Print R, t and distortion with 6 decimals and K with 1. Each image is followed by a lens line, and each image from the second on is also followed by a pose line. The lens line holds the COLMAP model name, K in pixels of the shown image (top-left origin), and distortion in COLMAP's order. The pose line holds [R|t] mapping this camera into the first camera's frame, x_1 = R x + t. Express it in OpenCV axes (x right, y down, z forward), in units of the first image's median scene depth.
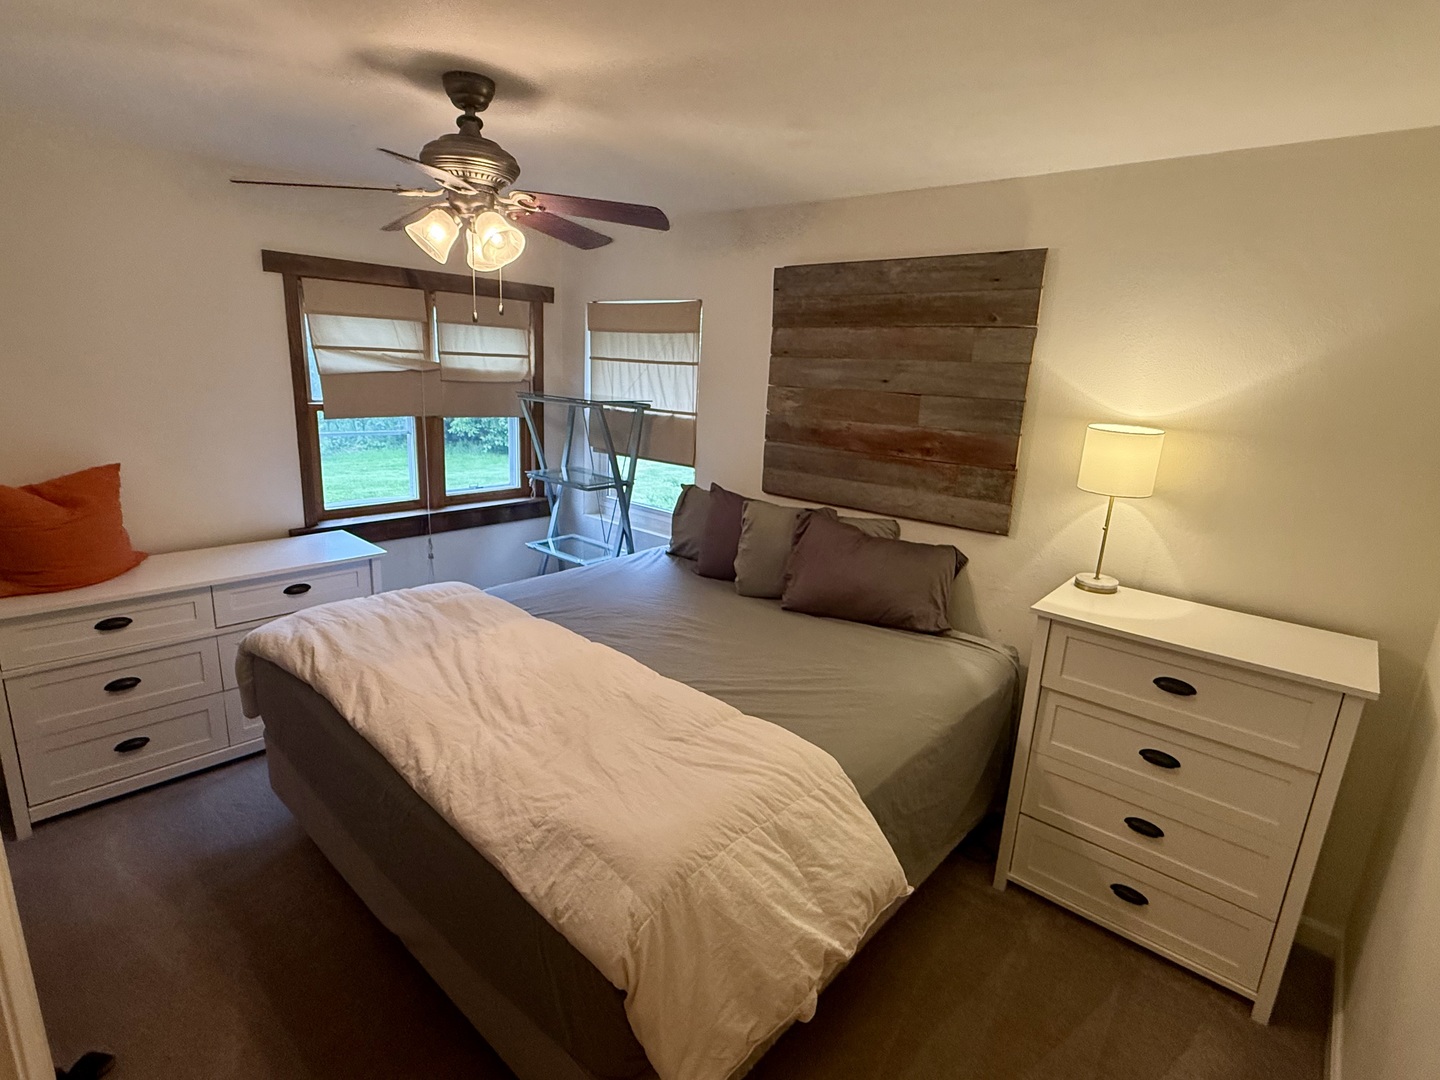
lens RADIAL K [[714.7, 0, 720.1], [0, 714.7, 539.4], [0, 0, 1]] dist [0.000025, -0.000200]
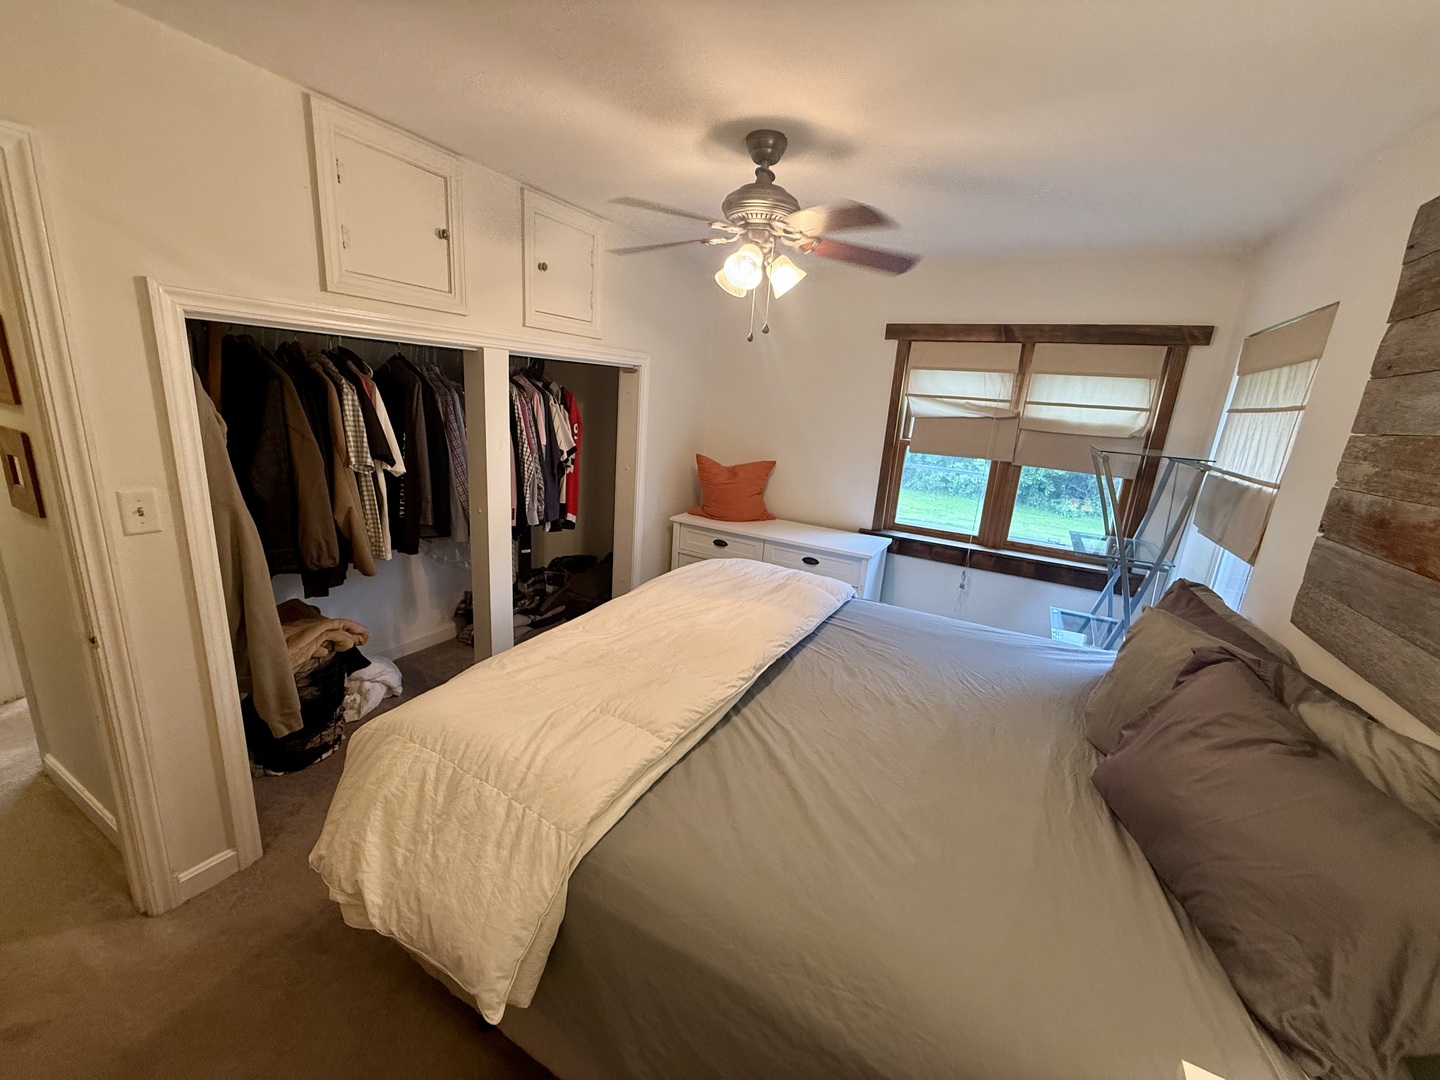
lens RADIAL K [[575.5, 0, 718.6], [0, 575.5, 538.2], [0, 0, 1]] dist [0.002142, 0.002395]
pose [[0.226101, 0.201594, -0.953015, 0.373062], [-0.294146, 0.946810, 0.130496, -0.057637], [0.928632, 0.250820, 0.273373, 0.444644]]
